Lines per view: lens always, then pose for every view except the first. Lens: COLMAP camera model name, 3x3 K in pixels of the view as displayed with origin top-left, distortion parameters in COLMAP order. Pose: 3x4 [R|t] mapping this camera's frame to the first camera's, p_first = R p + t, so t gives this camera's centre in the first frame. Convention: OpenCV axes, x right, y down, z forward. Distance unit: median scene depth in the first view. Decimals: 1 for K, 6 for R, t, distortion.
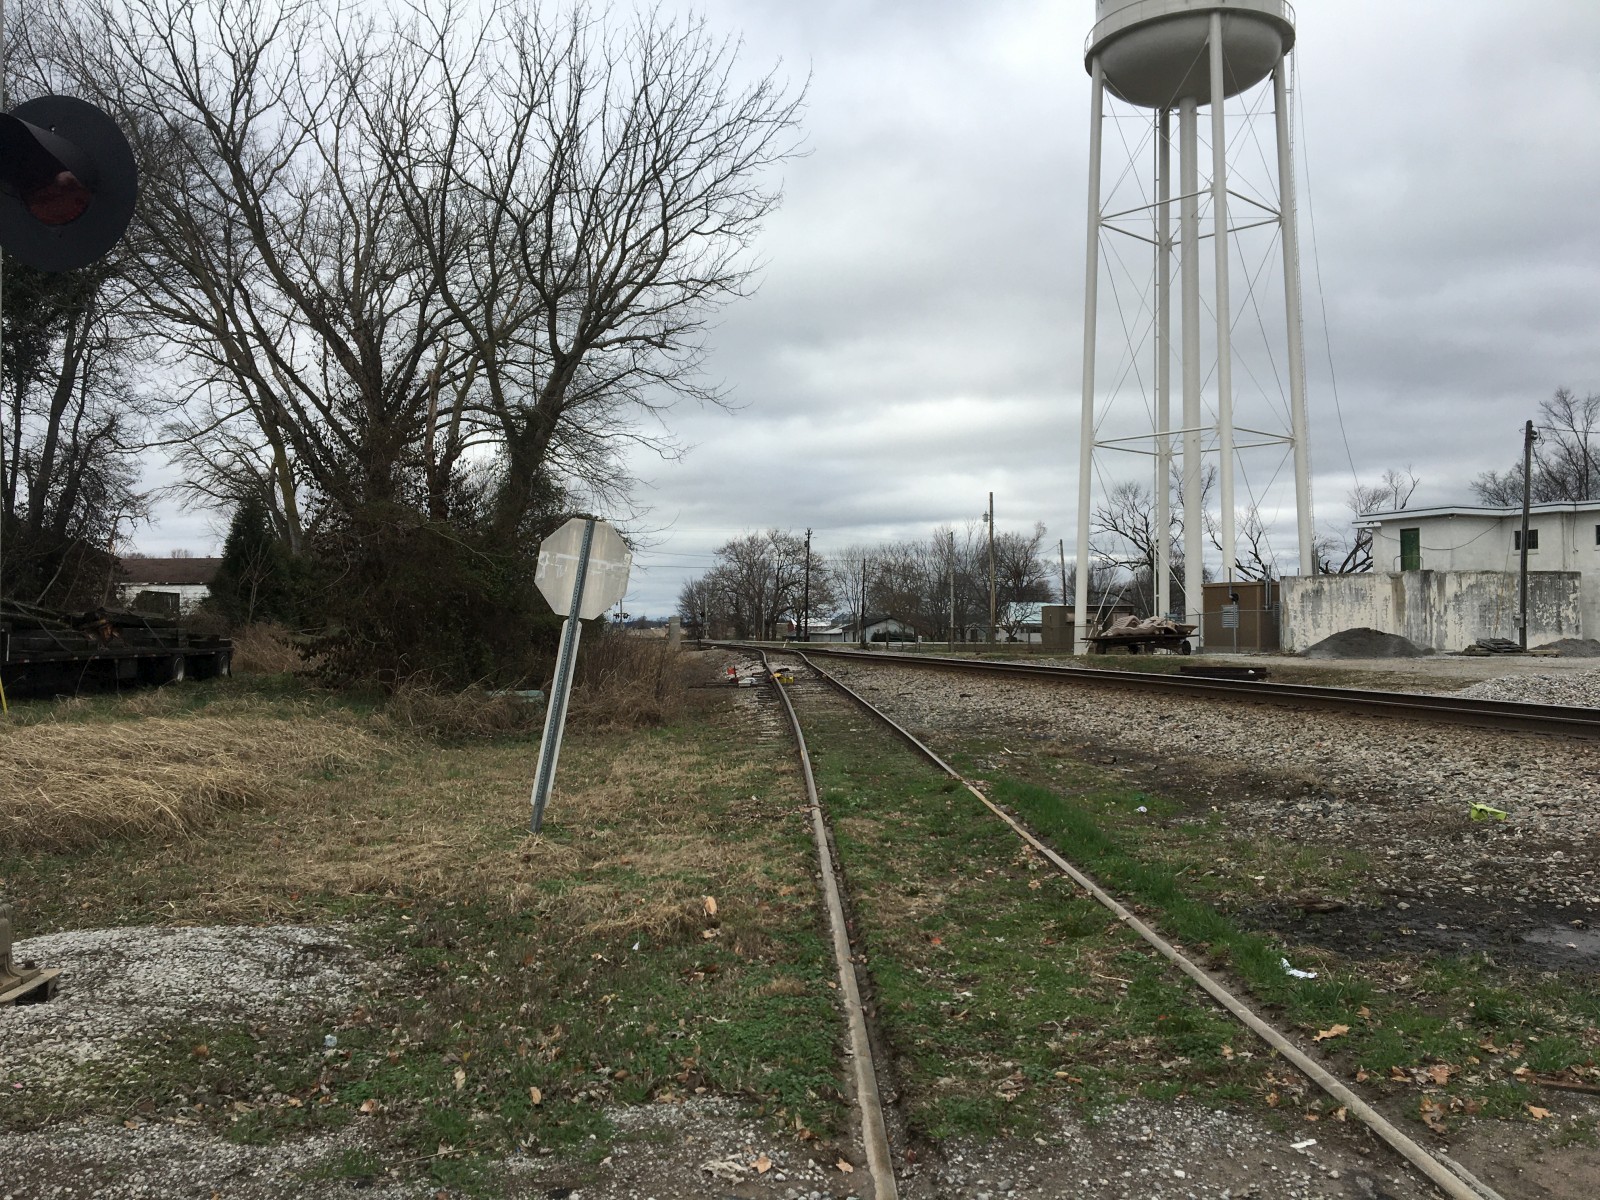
lens RADIAL K [[1351.9, 0, 790.0], [0, 1351.9, 596.8], [0, 0, 1]] dist [0.094762, -0.145892]
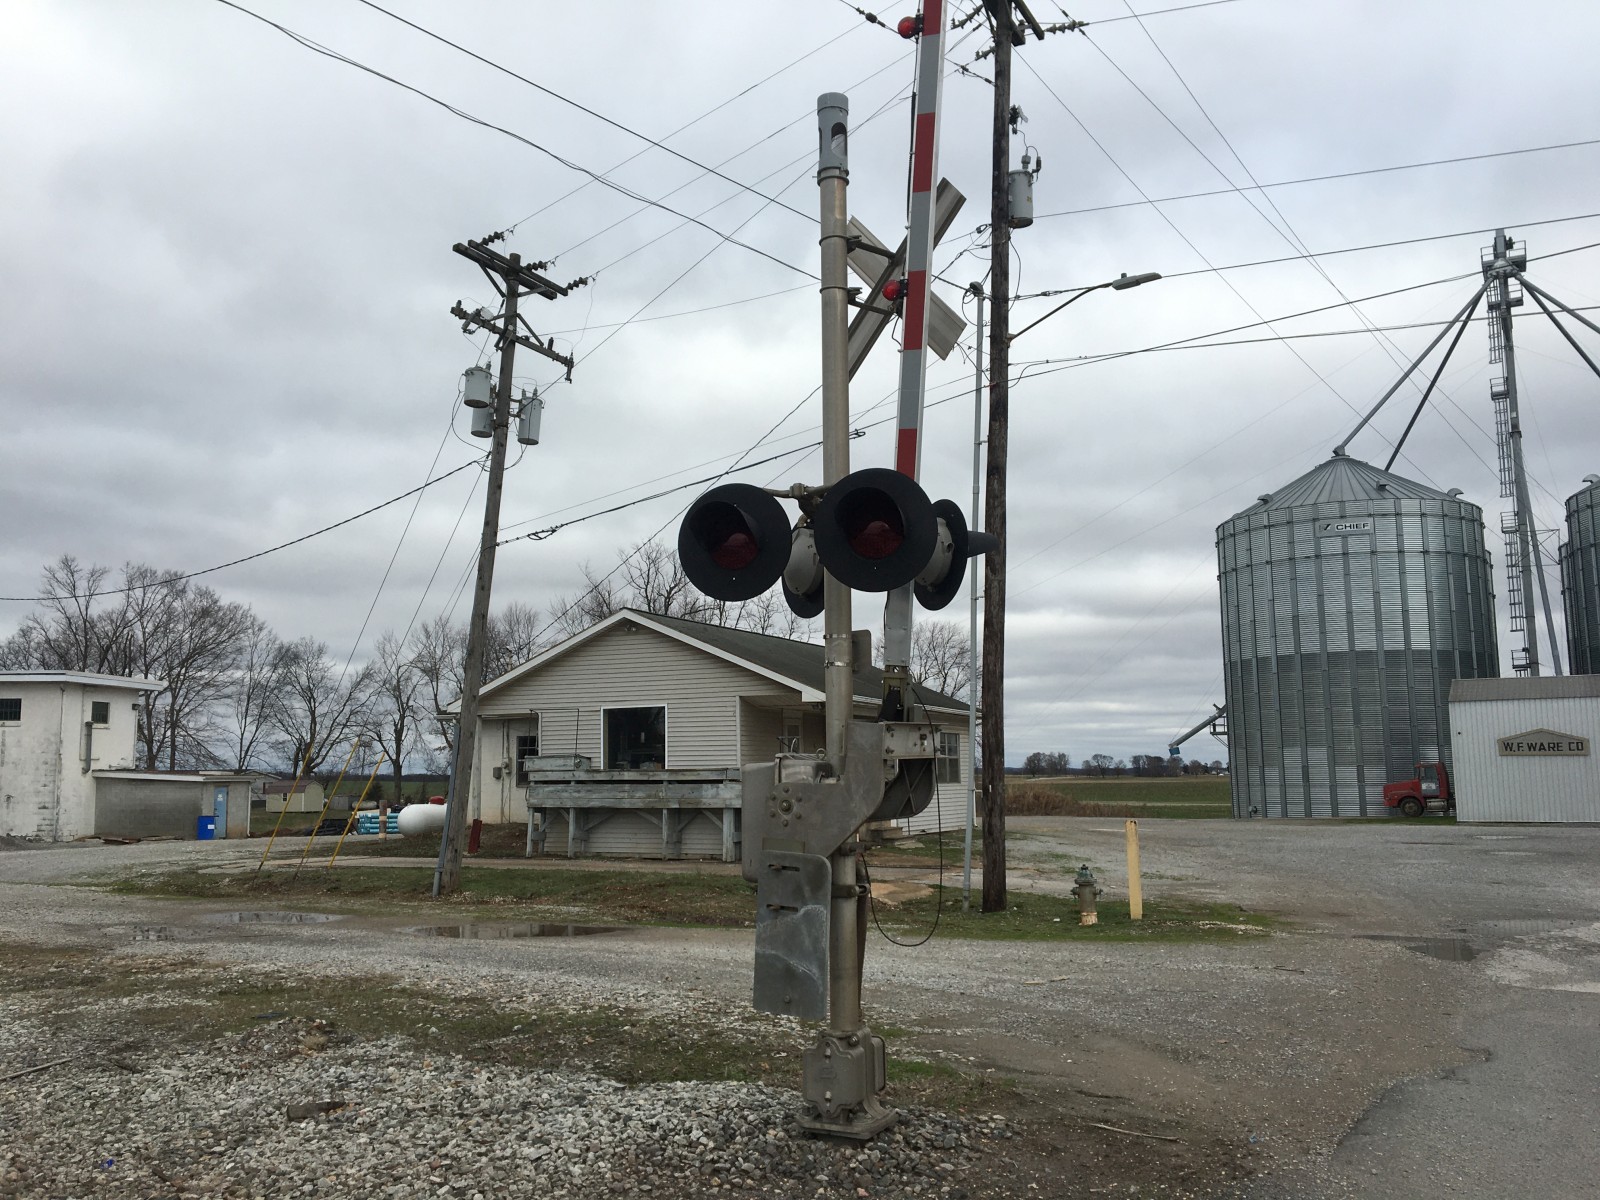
lens RADIAL K [[1351.9, 0, 781.7], [0, 1351.9, 586.0], [0, 0, 1]] dist [0.094762, -0.145892]
pose [[0.580260, 0.119221, 0.805658, 0.119343], [-0.014210, 0.990559, -0.136348, -0.007866], [-0.814307, 0.067669, 0.576476, 0.041803]]
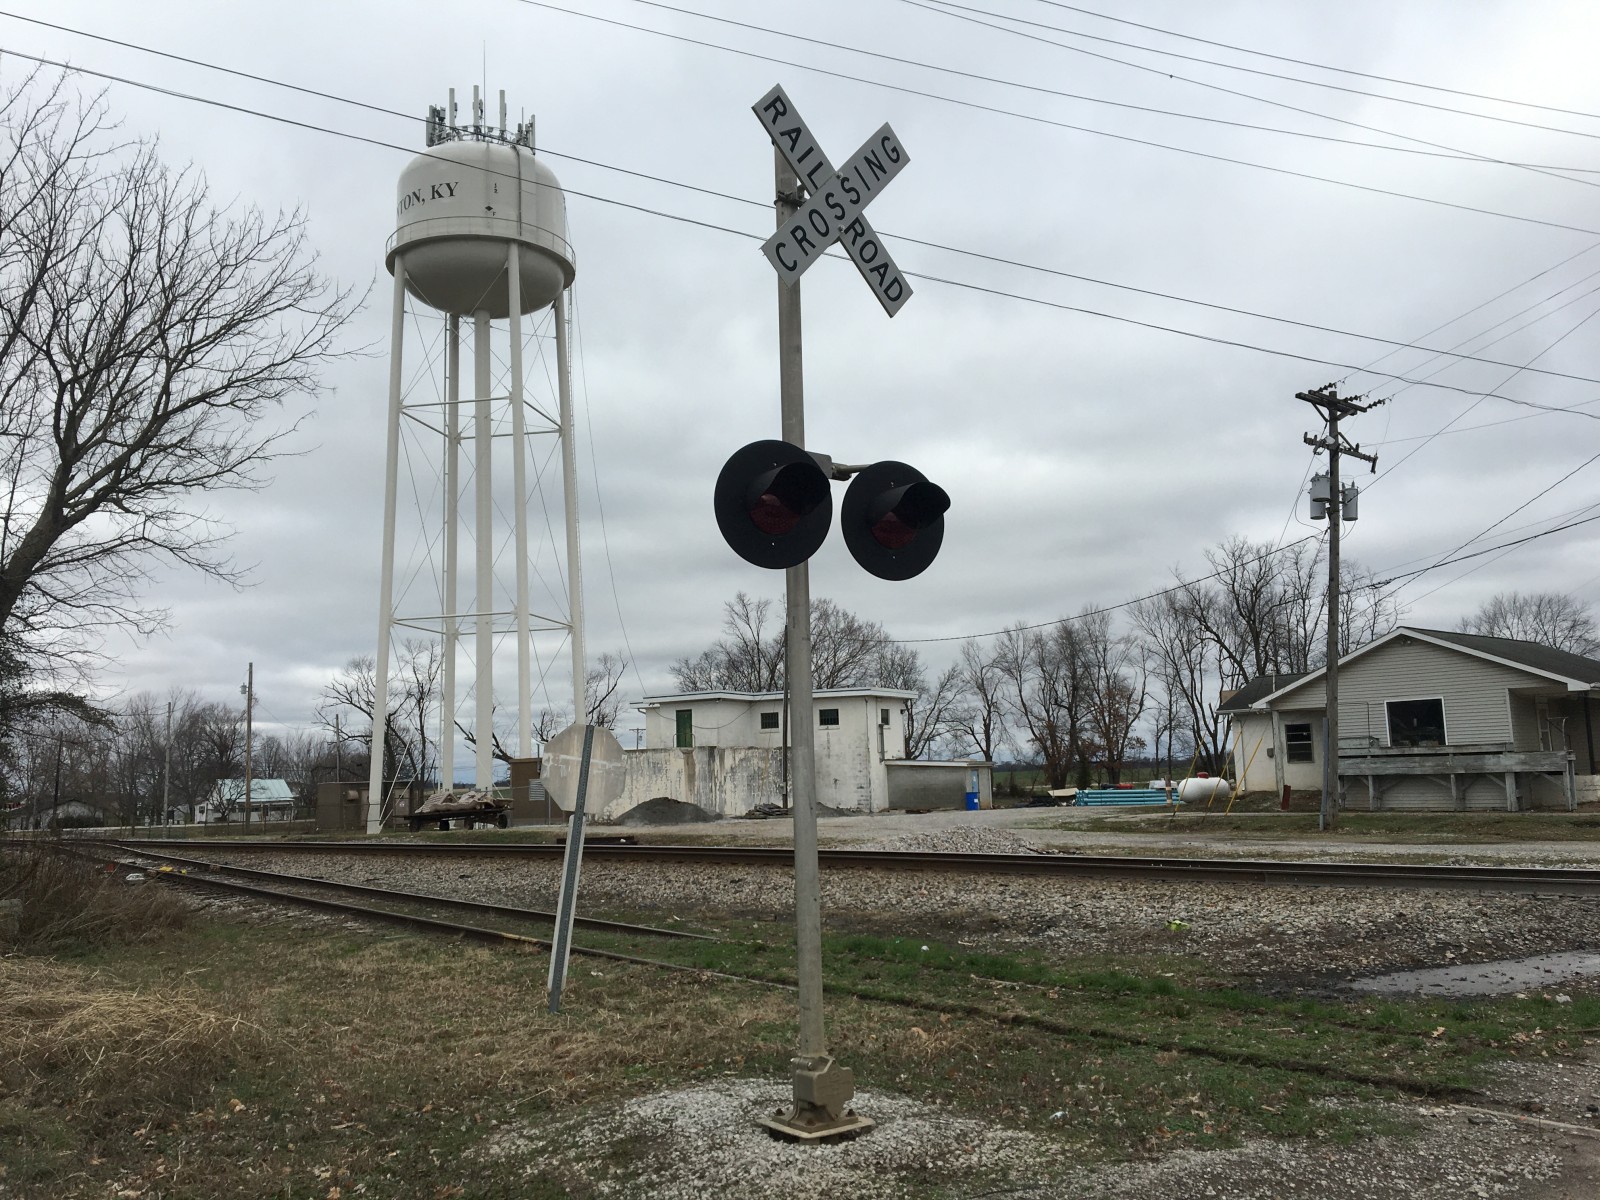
lens RADIAL K [[1351.9, 0, 791.6], [0, 1351.9, 603.7], [0, 0, 1]] dist [0.094762, -0.145892]
pose [[0.831239, 0.056073, 0.553080, -0.092411], [0.010790, 0.993085, -0.116900, -0.003263], [-0.555811, 0.103139, 0.824886, -0.006147]]
